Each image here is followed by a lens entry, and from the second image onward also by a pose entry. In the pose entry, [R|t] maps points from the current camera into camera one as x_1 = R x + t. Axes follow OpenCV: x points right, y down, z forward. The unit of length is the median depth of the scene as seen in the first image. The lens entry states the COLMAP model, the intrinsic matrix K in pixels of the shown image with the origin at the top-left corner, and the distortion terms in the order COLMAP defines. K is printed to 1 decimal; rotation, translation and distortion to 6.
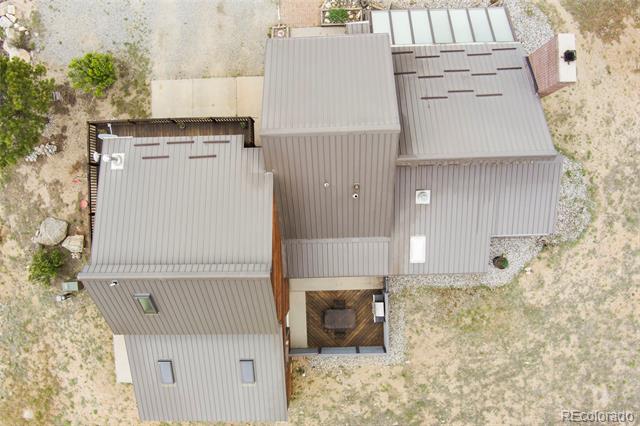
lens RADIAL K [[514.6, 0, 322.7], [0, 514.6, 212.3], [0, 0, 1]] dist [-0.067464, 0.003002]
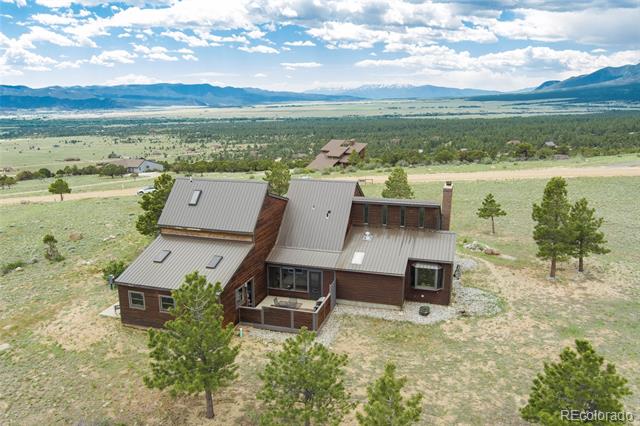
lens RADIAL K [[514.6, 0, 317.5], [0, 514.6, 214.1], [0, 0, 1]] dist [-0.067464, 0.003002]
pose [[0.947281, 0.102337, -0.303621, 0.447309], [-0.318847, 0.207794, -0.924748, 1.269181], [-0.031545, 0.972805, 0.229469, 0.476986]]
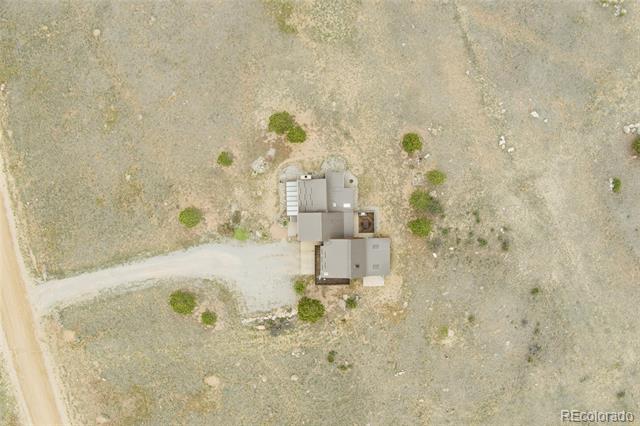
lens RADIAL K [[514.6, 0, 319.0], [0, 514.6, 215.2], [0, 0, 1]] dist [-0.067464, 0.003002]
pose [[0.011021, -0.999801, 0.016606, 0.030546], [0.999469, 0.010505, -0.030847, -0.021048], [0.030666, 0.016937, 0.999386, -2.731851]]
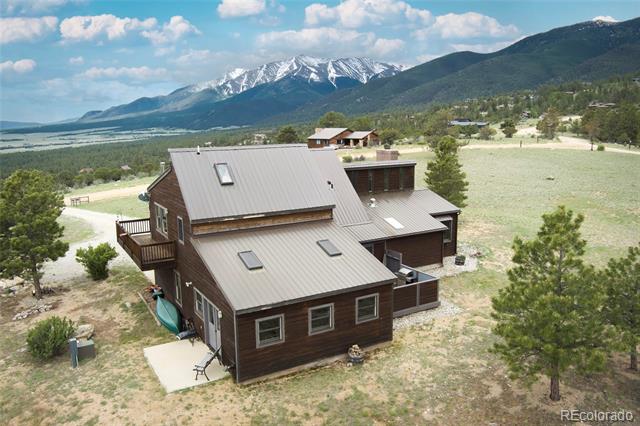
lens RADIAL K [[514.6, 0, 318.6], [0, 514.6, 210.9], [0, 0, 1]] dist [-0.067464, 0.003002]
pose [[0.874159, -0.060979, 0.481797, -0.548868], [0.485471, 0.135928, -0.863621, 0.983890], [-0.012826, 0.988840, 0.148426, 0.679780]]
